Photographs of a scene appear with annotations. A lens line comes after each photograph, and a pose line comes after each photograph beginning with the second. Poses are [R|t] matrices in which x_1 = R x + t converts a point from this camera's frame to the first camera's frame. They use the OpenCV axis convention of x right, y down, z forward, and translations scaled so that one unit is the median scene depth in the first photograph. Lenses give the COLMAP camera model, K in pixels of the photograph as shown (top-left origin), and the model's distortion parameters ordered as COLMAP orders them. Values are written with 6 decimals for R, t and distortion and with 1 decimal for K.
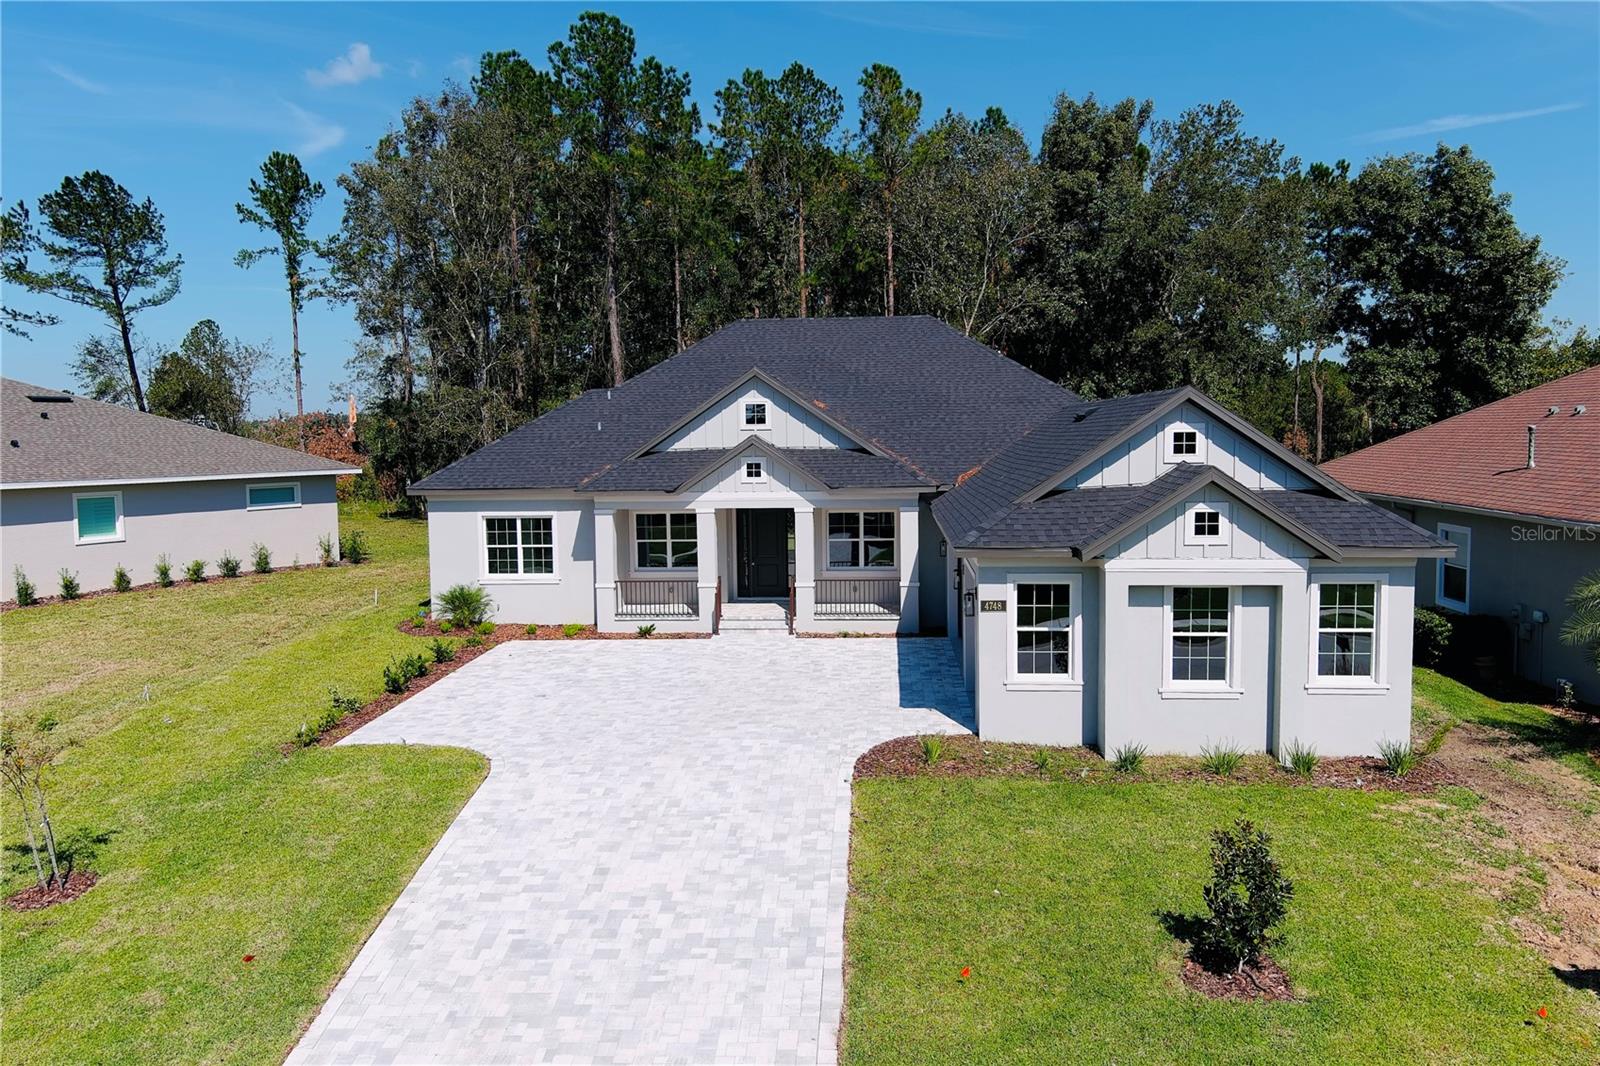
lens RADIAL K [[1226.5, 0, 804.4], [0, 1226.5, 527.4], [0, 0, 1]] dist [0.027190, -0.002120]
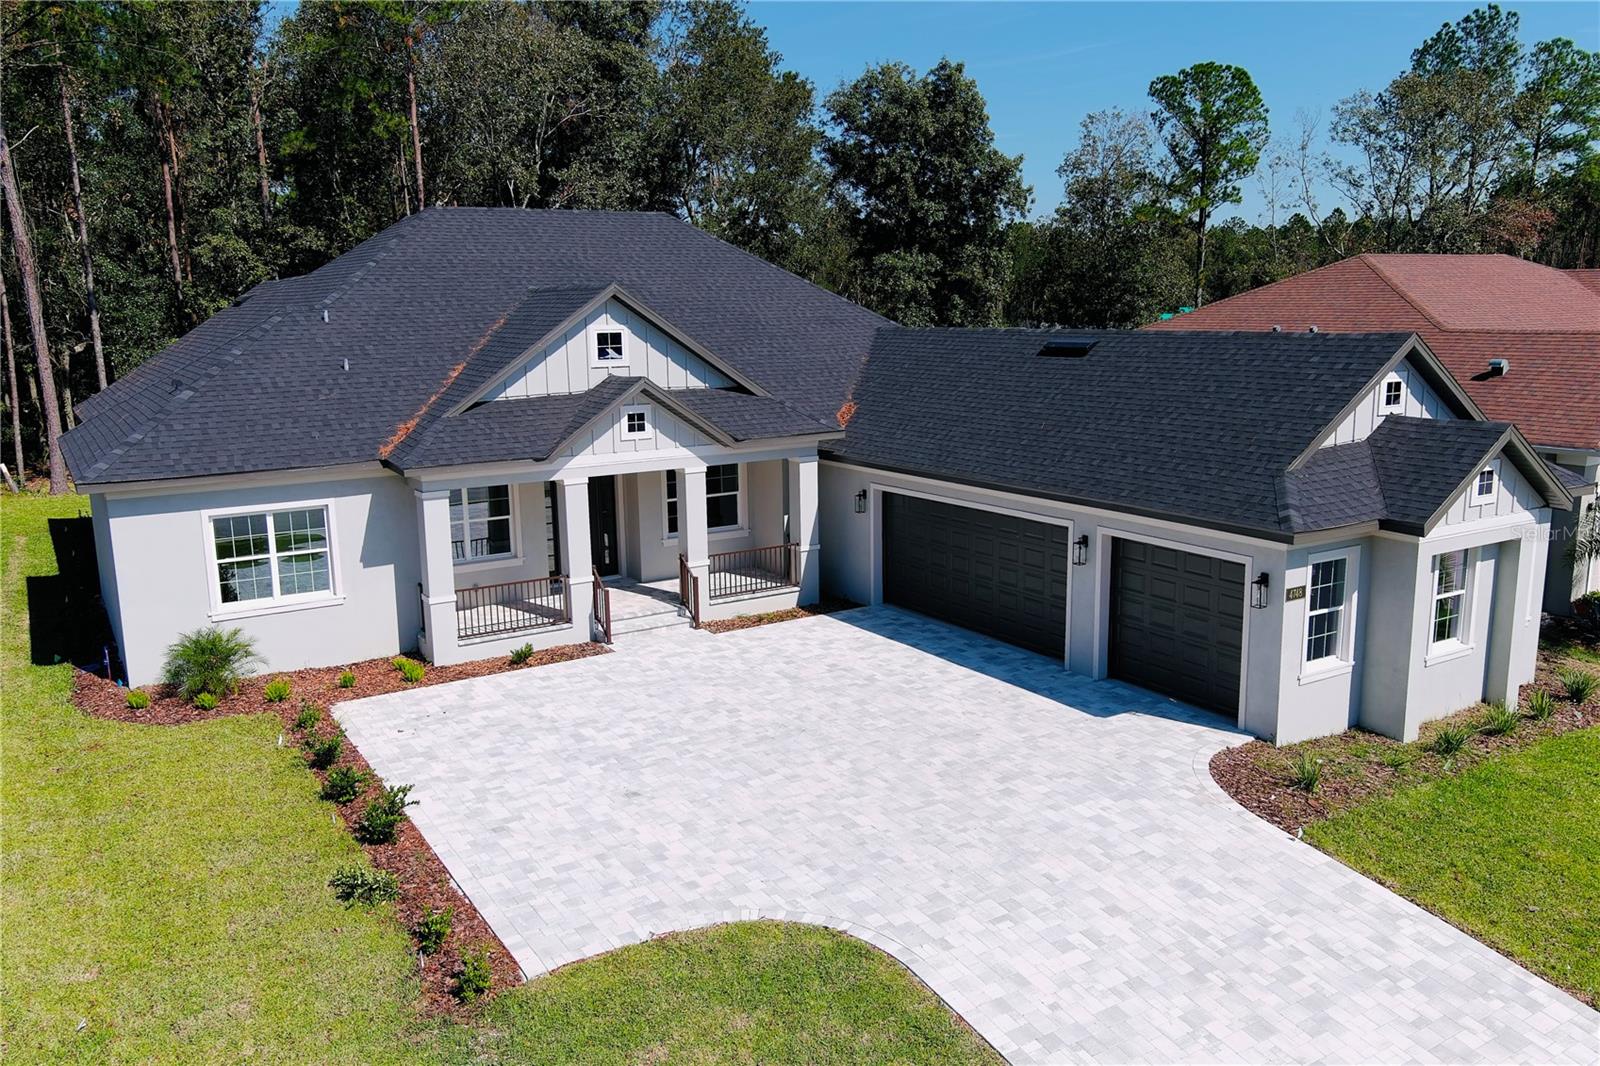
lens RADIAL K [[1226.5, 0, 798.6], [0, 1226.5, 546.7], [0, 0, 1]] dist [0.027190, -0.002120]
pose [[0.810921, -0.114904, 0.573764, -0.613272], [0.049771, 0.990522, 0.128022, -0.095864], [-0.583035, -0.075259, 0.808954, 0.493310]]
